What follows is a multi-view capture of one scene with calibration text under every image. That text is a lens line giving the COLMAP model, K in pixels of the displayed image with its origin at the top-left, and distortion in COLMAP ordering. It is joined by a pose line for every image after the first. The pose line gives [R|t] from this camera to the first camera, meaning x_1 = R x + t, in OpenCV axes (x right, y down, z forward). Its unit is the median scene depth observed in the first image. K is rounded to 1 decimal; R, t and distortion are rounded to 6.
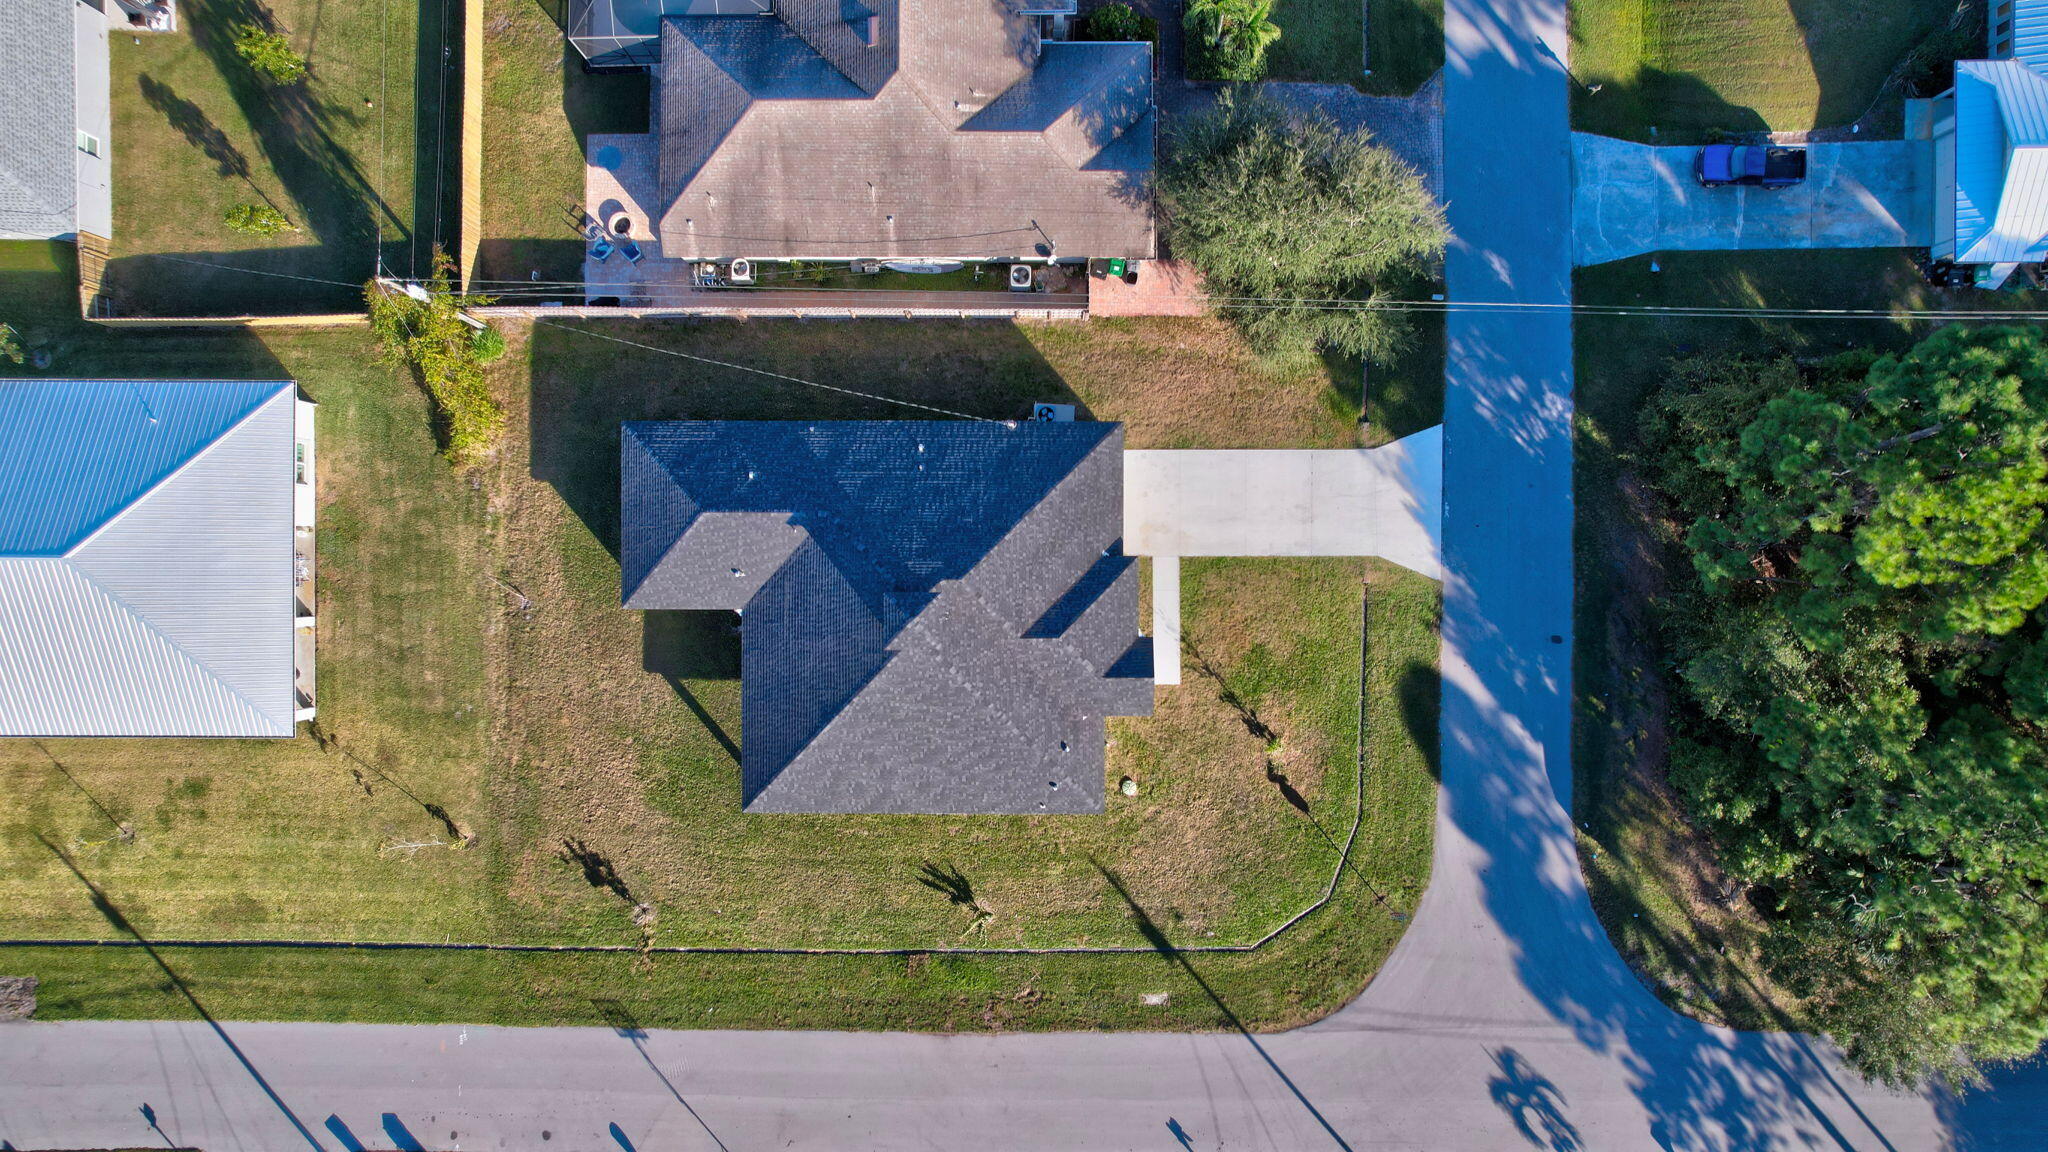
lens RADIAL K [[1324.2, 0, 1034.8], [0, 1324.2, 596.6], [0, 0, 1]] dist [-0.076710, 0.065945]
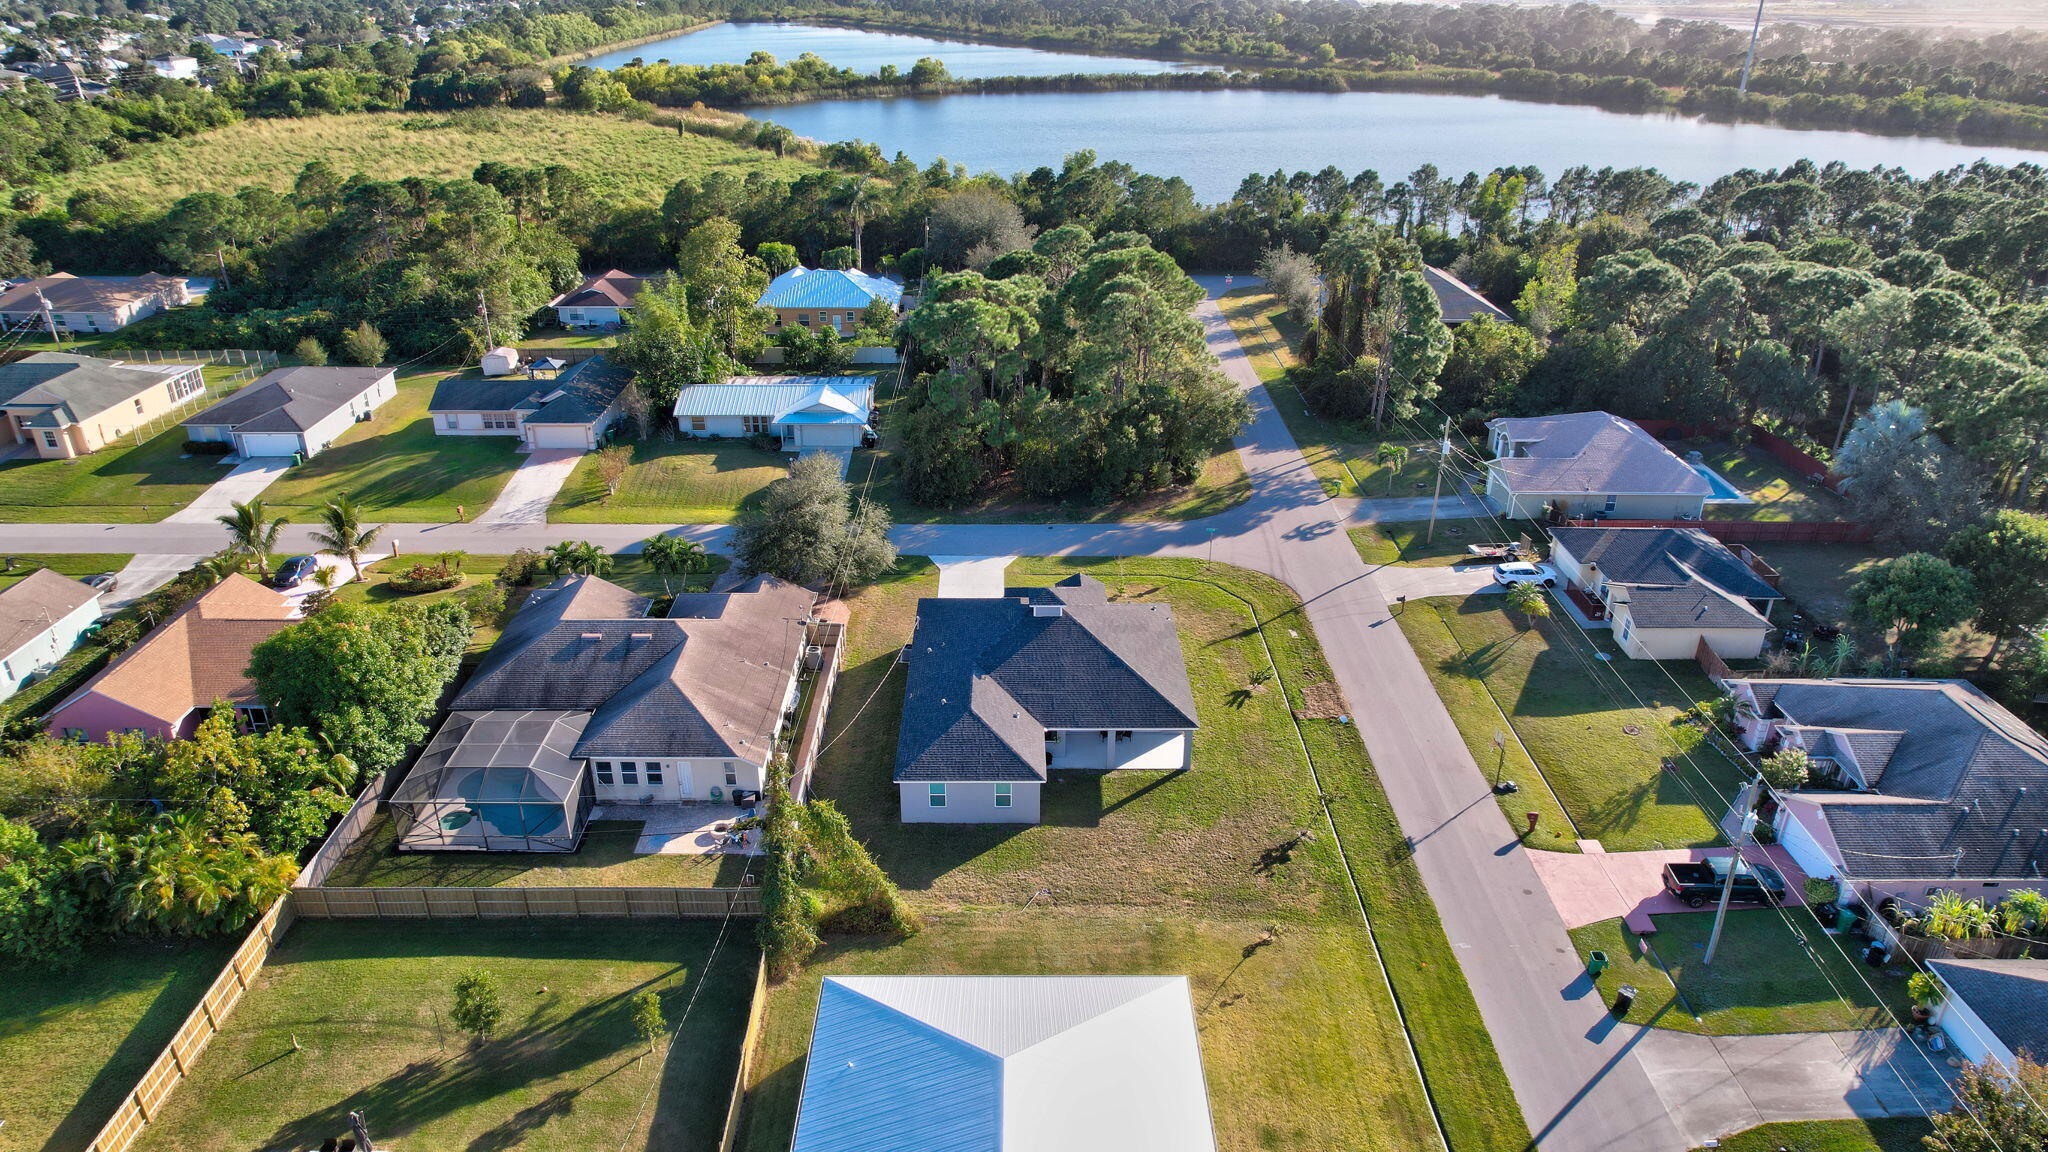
lens RADIAL K [[1324.2, 0, 1030.1], [0, 1324.2, 568.4], [0, 0, 1]] dist [-0.076710, 0.065945]
pose [[-0.017220, -0.420422, 0.907165, -1.276425], [0.999852, -0.007317, 0.015588, -0.022408], [0.000085, 0.907299, 0.420486, 0.288302]]
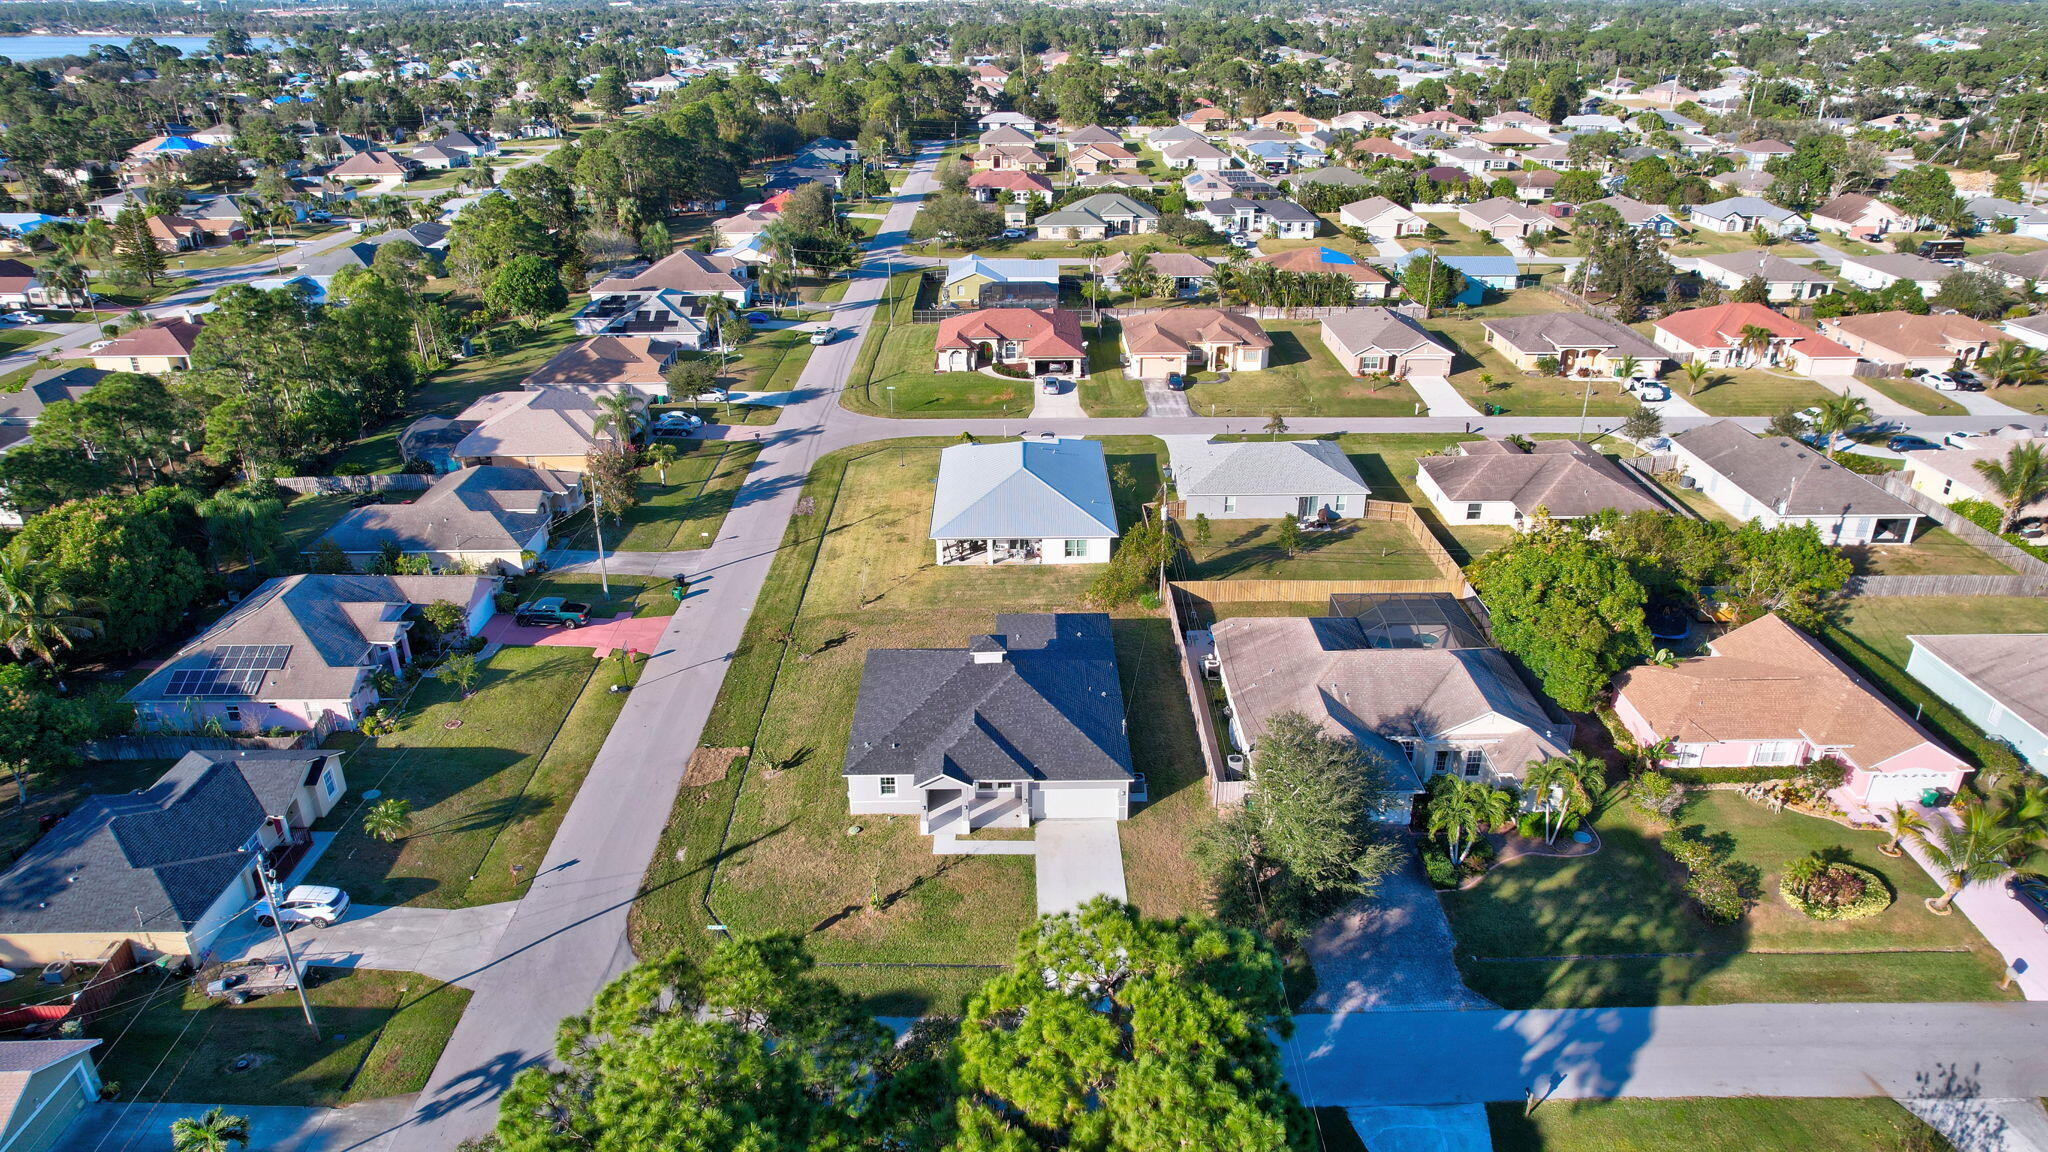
lens RADIAL K [[1324.2, 0, 1028.8], [0, 1324.2, 581.8], [0, 0, 1]] dist [-0.076710, 0.065945]
pose [[0.013637, 0.426173, -0.904539, 1.122922], [-0.999906, 0.004402, -0.013001, -0.009352], [-0.001559, 0.904631, 0.426192, 0.235954]]
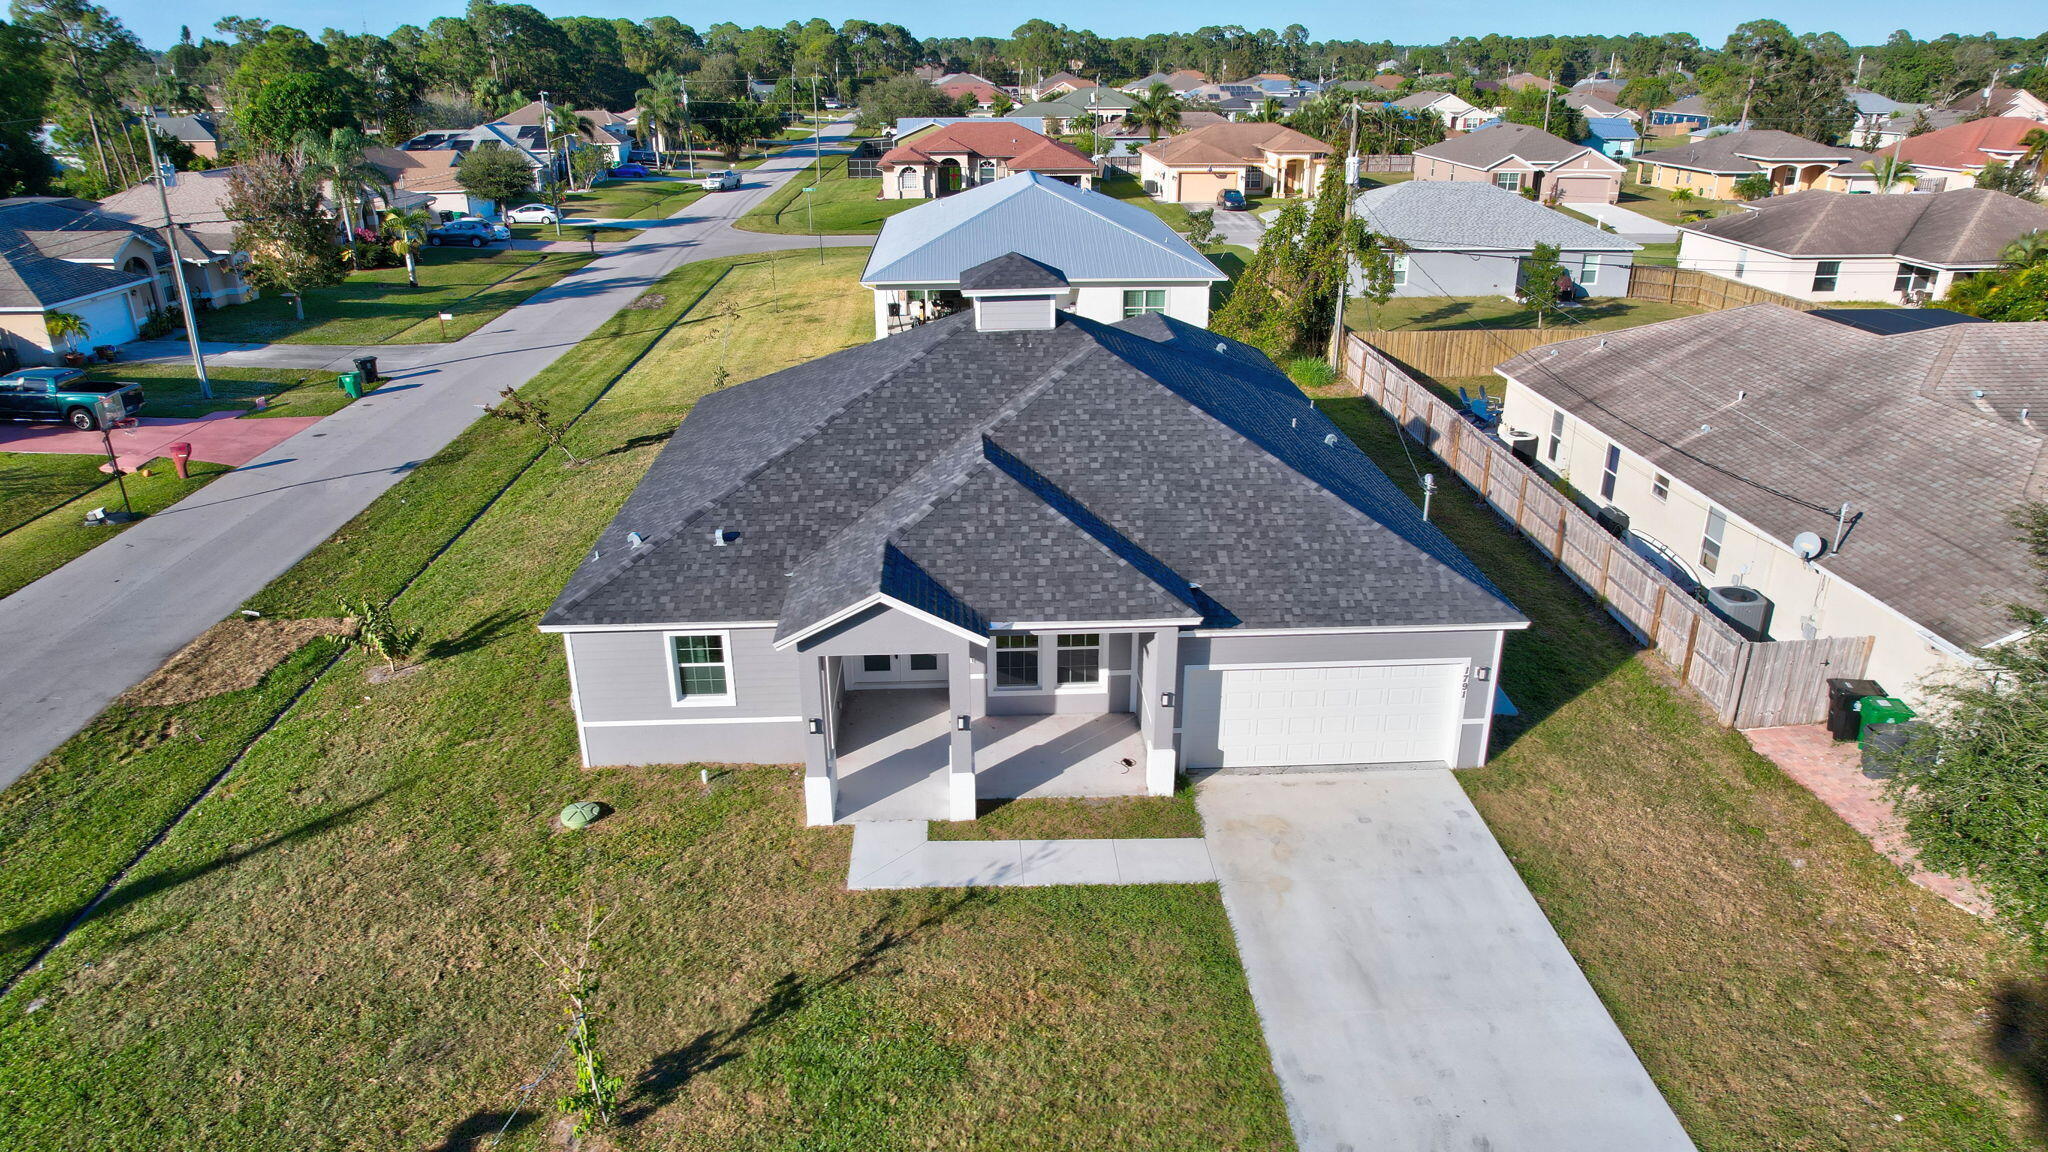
lens RADIAL K [[1324.2, 0, 1027.9], [0, 1324.2, 574.9], [0, 0, 1]] dist [-0.076710, 0.065945]
pose [[0.051485, 0.379415, -0.923793, 0.393297], [-0.998667, 0.016099, -0.049046, 0.034454], [-0.003736, 0.925086, 0.379738, 0.792680]]
